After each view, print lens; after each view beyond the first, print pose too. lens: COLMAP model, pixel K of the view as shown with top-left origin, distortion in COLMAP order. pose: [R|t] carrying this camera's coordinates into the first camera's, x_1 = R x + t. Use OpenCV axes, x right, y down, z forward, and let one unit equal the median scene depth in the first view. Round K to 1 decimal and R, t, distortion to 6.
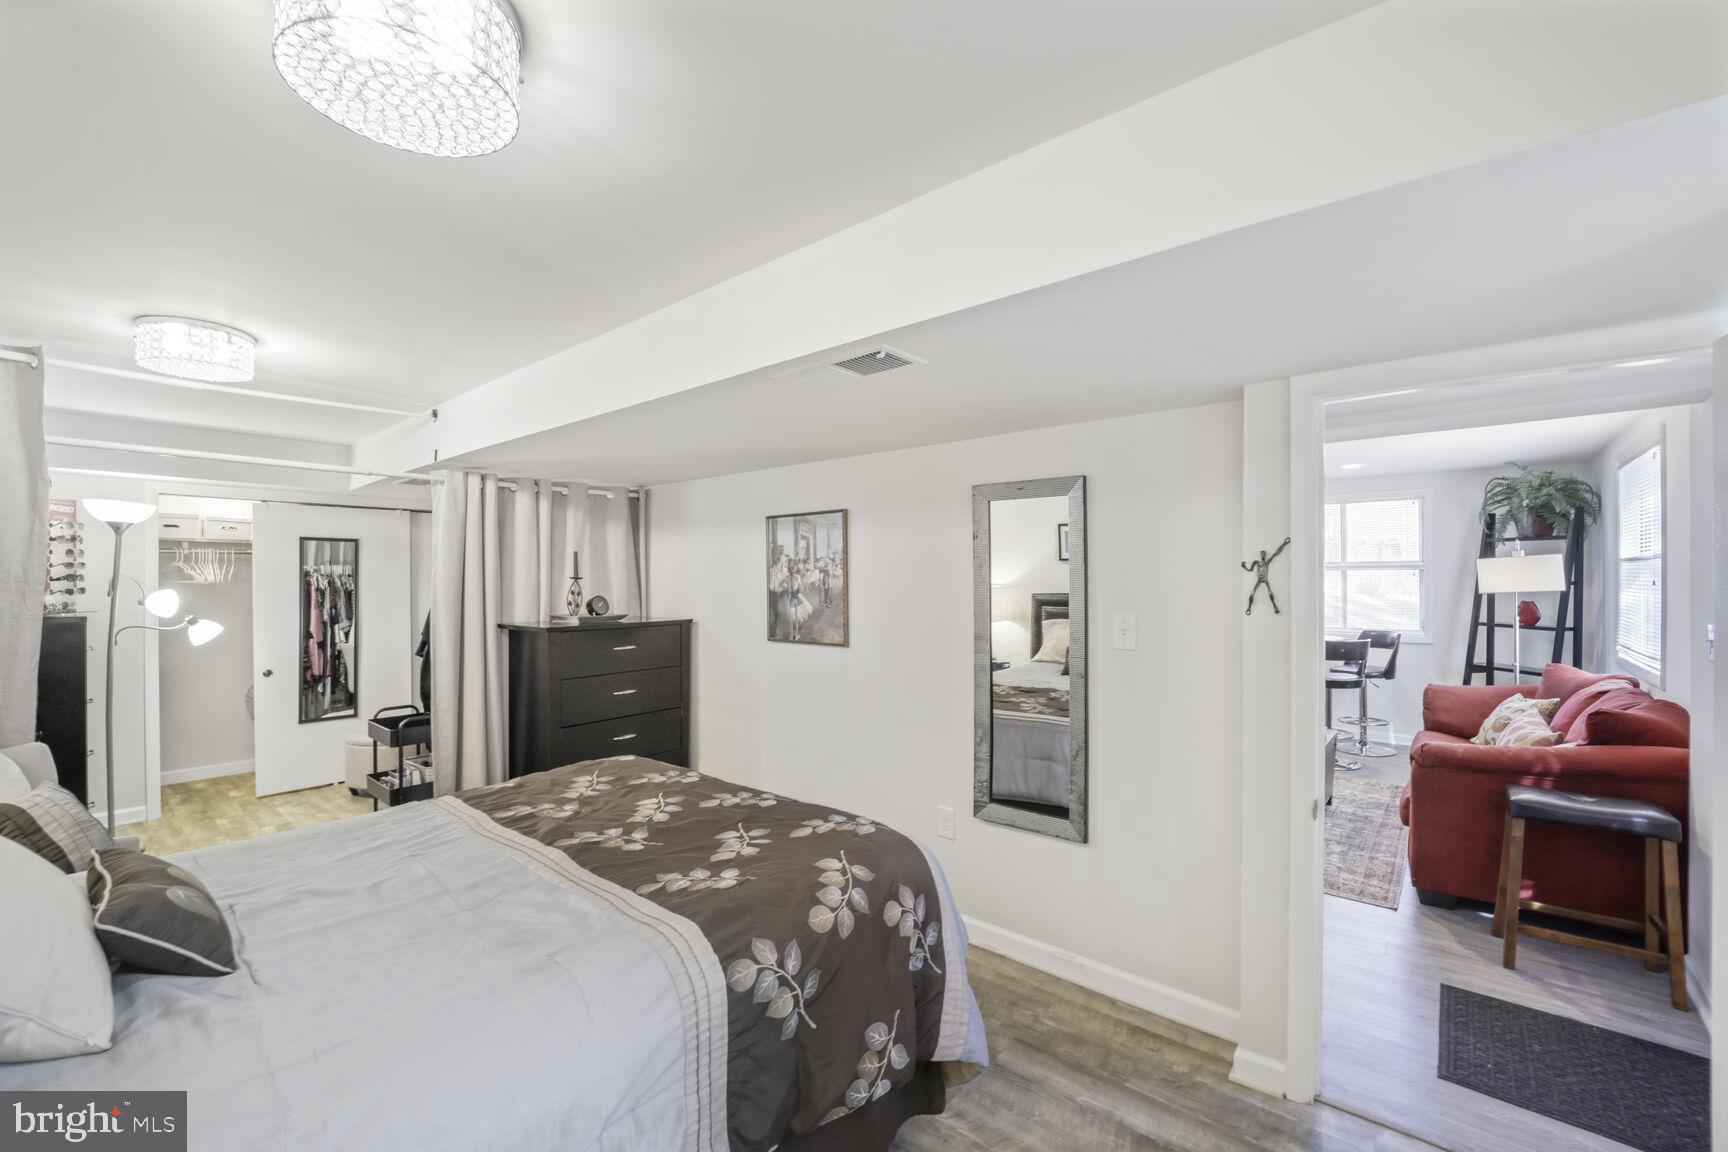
lens RADIAL K [[711.4, 0, 863.1], [0, 711.4, 578.3], [0, 0, 1]] dist [-0.014223, -0.000143]
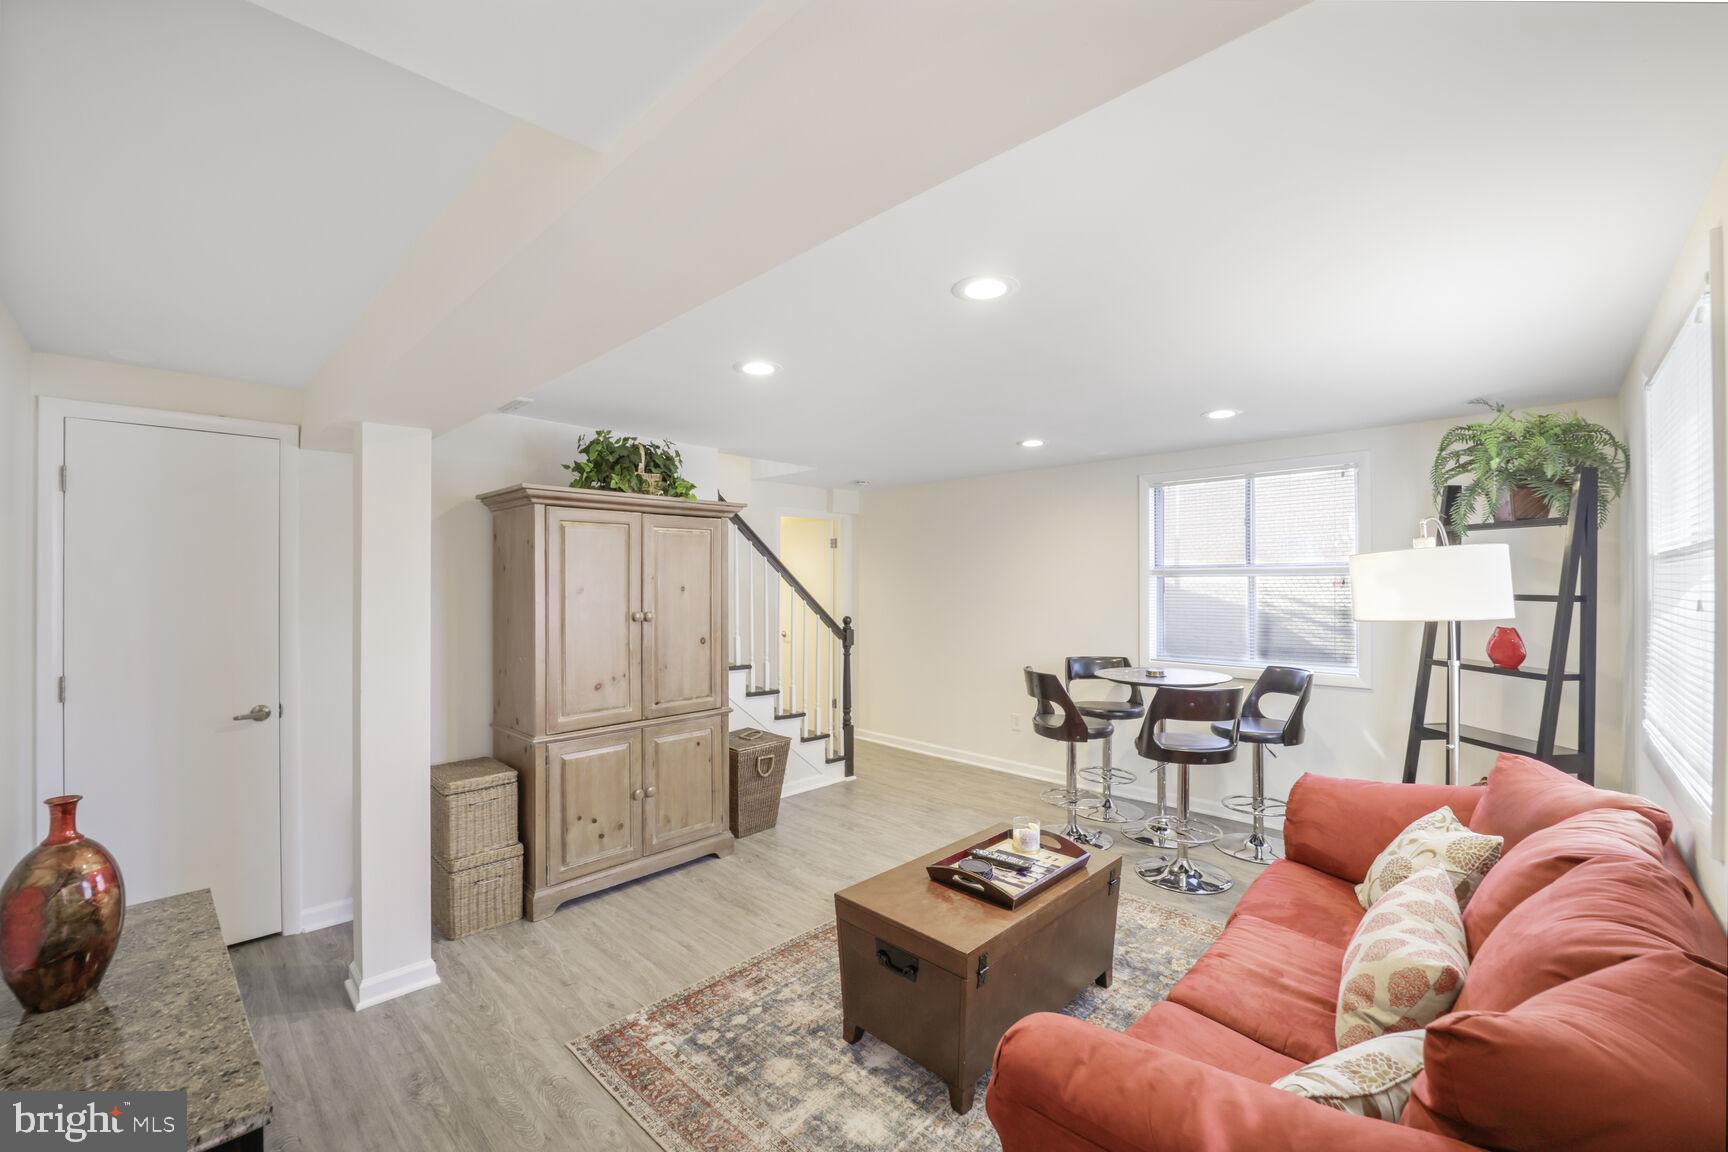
lens RADIAL K [[711.4, 0, 863.3], [0, 711.4, 577.7], [0, 0, 1]] dist [-0.014223, -0.000143]
pose [[0.997761, 0.003511, -0.066790, 0.449137], [-0.003252, 0.999987, 0.003990, -0.011509], [0.066803, -0.003764, 0.997759, 0.370988]]
